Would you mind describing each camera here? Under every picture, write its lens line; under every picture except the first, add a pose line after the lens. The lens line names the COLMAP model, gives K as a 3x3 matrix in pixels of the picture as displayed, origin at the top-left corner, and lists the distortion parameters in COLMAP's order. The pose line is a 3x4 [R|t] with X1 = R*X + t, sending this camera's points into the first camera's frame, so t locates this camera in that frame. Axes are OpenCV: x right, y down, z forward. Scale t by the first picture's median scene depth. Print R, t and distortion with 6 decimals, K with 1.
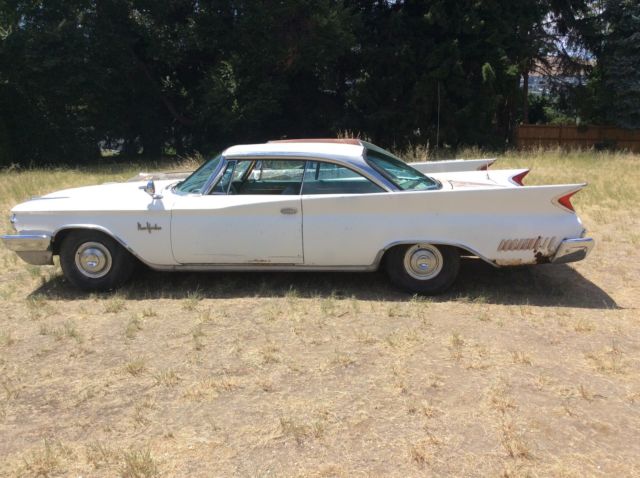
lens RADIAL K [[589.9, 0, 323.3], [0, 589.9, 239.6], [0, 0, 1]] dist [0.094415, -0.171766]
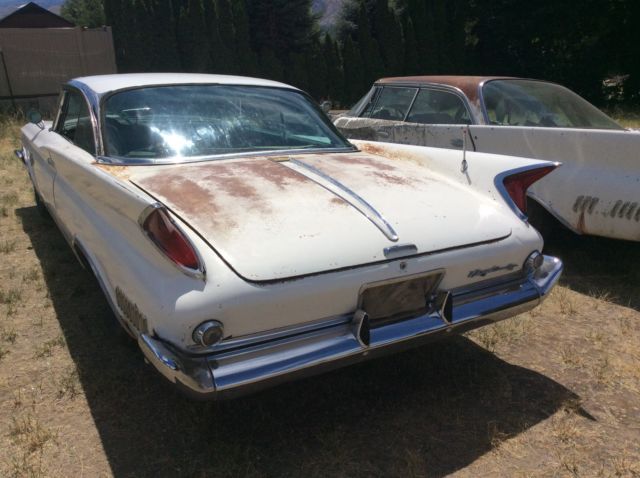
lens RADIAL K [[589.9, 0, 323.3], [0, 589.9, 239.6], [0, 0, 1]] dist [0.094415, -0.171766]
pose [[0.575177, 0.242864, -0.781146, 0.723253], [-0.169681, 0.969564, 0.176504, -0.140069], [0.800237, 0.031024, 0.598880, 0.802657]]
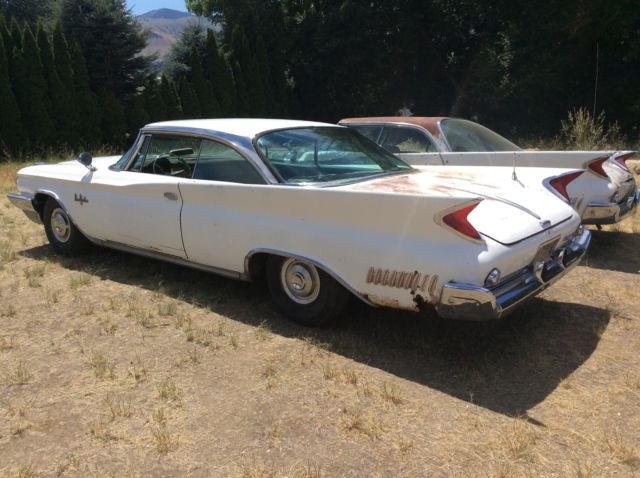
lens RADIAL K [[589.9, 0, 323.3], [0, 589.9, 239.6], [0, 0, 1]] dist [0.094415, -0.171766]
pose [[0.831051, 0.133754, -0.539873, 0.591982], [-0.115741, 0.990993, 0.067354, -0.067749], [0.544020, 0.006511, 0.839047, 0.382833]]
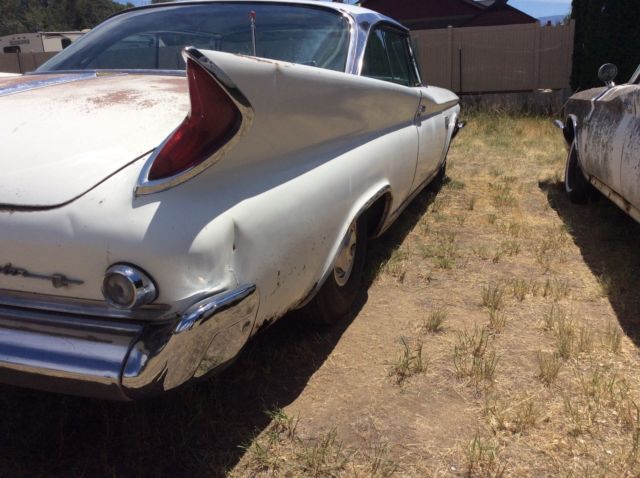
lens RADIAL K [[589.9, 0, 323.3], [0, 589.9, 239.6], [0, 0, 1]] dist [0.094415, -0.171766]
pose [[-0.260747, 0.263232, -0.928827, 0.609228], [-0.184361, 0.930826, 0.315553, -0.157822], [0.947640, 0.253520, -0.194181, 1.341875]]
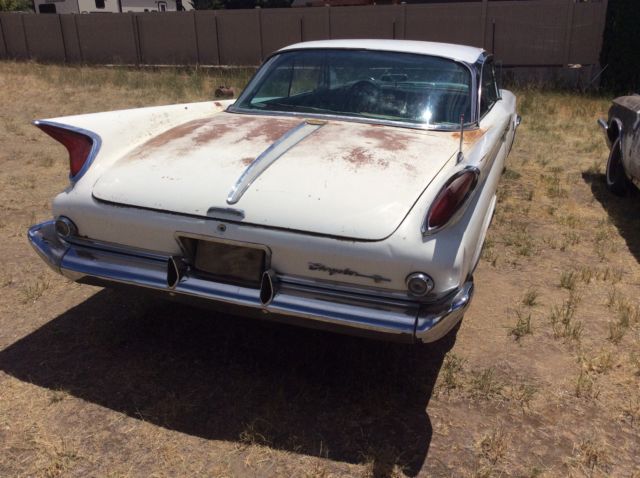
lens RADIAL K [[589.9, 0, 323.3], [0, 589.9, 239.6], [0, 0, 1]] dist [0.094415, -0.171766]
pose [[-0.281017, 0.322044, -0.904056, 0.797325], [-0.203946, 0.900460, 0.384158, -0.227073], [0.937782, 0.292333, -0.187365, 1.246792]]
